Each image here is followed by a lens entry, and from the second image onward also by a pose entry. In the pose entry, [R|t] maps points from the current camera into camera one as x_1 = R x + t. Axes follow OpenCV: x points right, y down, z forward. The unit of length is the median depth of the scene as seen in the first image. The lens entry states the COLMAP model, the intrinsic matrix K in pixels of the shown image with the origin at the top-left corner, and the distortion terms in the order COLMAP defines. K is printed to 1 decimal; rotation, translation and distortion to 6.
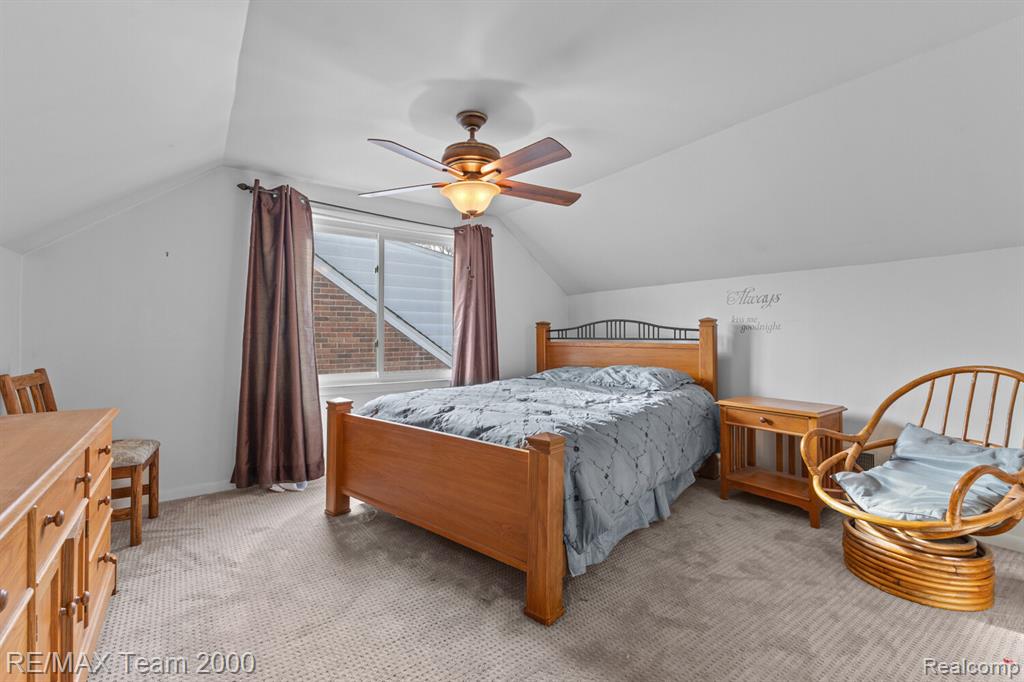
lens RADIAL K [[448.0, 0, 511.8], [0, 448.0, 335.6], [0, 0, 1]] dist [0.001583, 0.000515]
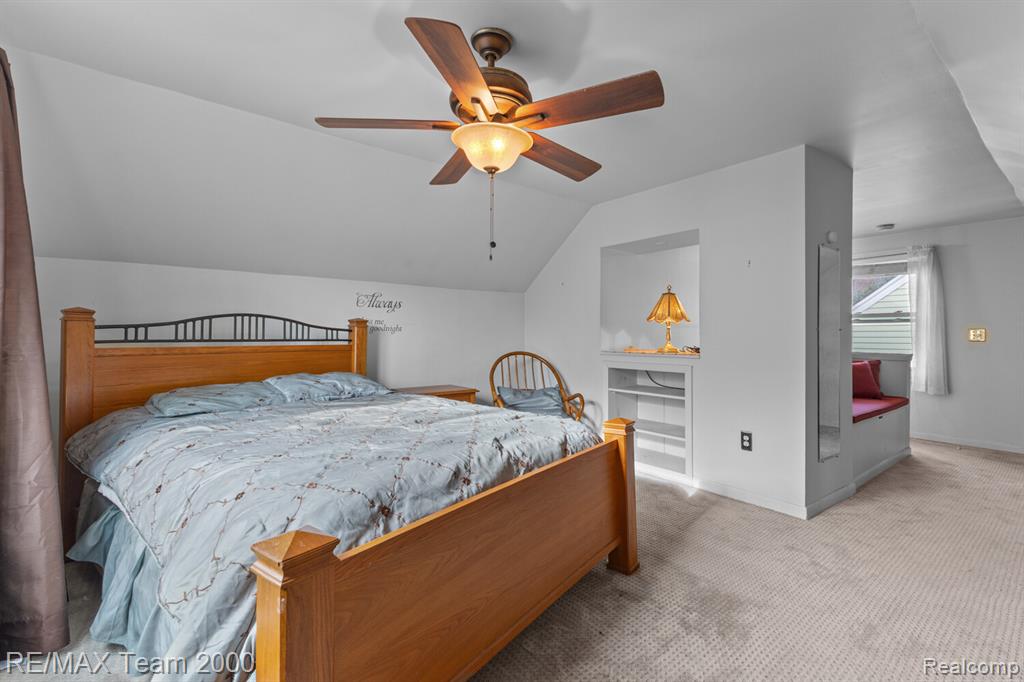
lens RADIAL K [[448.0, 0, 511.0], [0, 448.0, 338.9], [0, 0, 1]] dist [0.001583, 0.000515]
pose [[-0.030079, -0.008857, 0.999508, -0.524801], [-0.003657, 0.999955, 0.008751, -0.003444], [-0.999541, -0.003392, -0.030111, 0.627987]]
